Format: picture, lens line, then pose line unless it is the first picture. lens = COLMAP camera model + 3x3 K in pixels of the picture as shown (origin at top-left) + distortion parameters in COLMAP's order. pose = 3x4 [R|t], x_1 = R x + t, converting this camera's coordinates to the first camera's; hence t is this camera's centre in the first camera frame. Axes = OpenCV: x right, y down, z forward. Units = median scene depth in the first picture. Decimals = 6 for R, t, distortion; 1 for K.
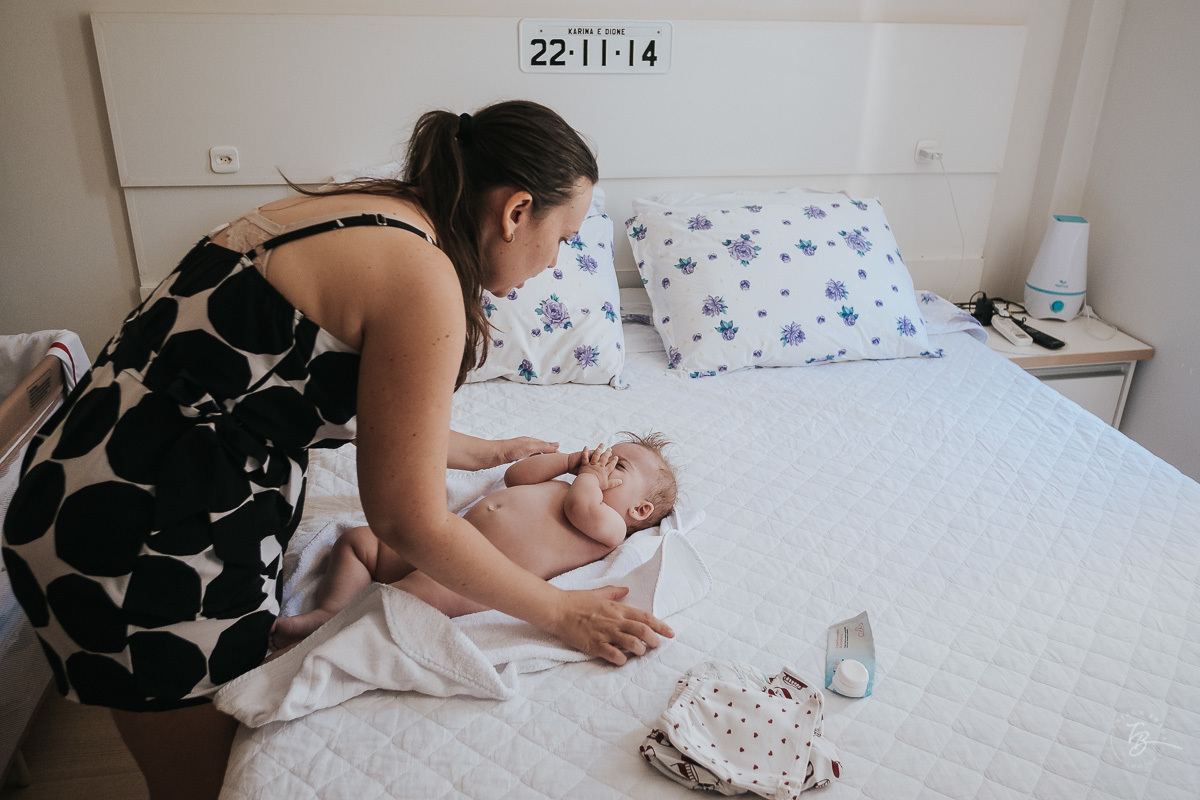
lens RADIAL K [[933.0, 0, 600.0], [0, 933.0, 400.0], [0, 0, 1]] dist [-0.007983, -0.001656]
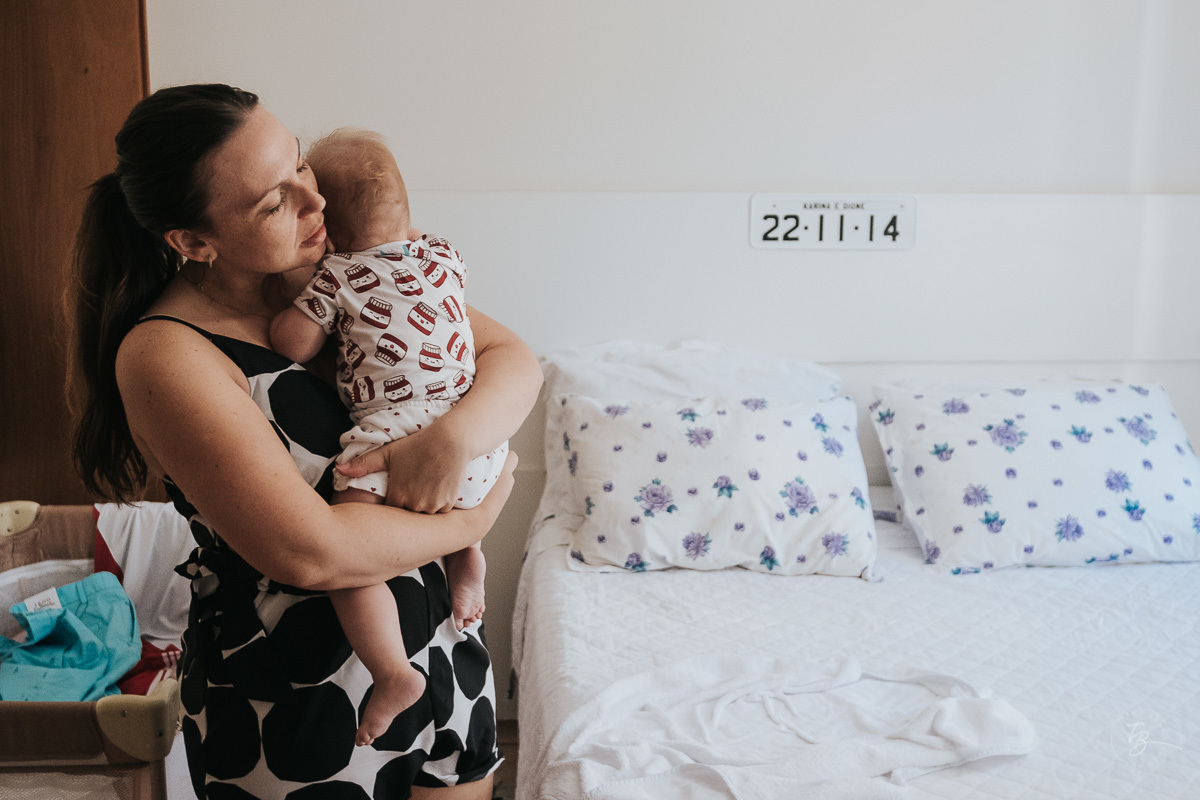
lens RADIAL K [[1304.7, 0, 598.9], [0, 1304.7, 419.1], [0, 0, 1]] dist [-0.009092, -0.008435]
pose [[0.992930, 0.011665, -0.118129, -0.088591], [-0.036948, 0.976096, -0.214178, 0.106866], [0.112807, 0.217028, 0.969625, -0.260597]]
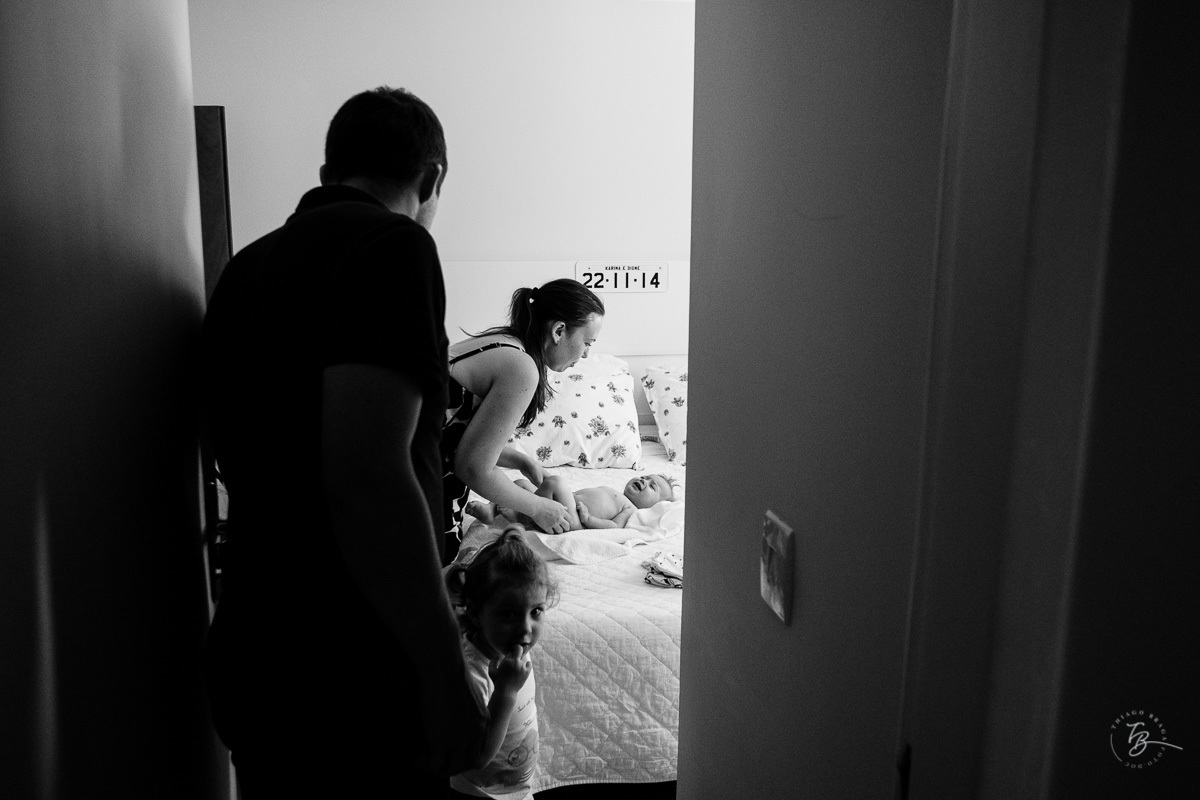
lens RADIAL K [[933.0, 0, 600.0], [0, 933.0, 400.0], [0, 0, 1]] dist [-0.007983, -0.001656]
pose [[0.999671, -0.008661, -0.024135, -0.006212], [0.002957, 0.973892, -0.226991, 0.230470], [0.025470, 0.226845, 0.973598, -0.620098]]
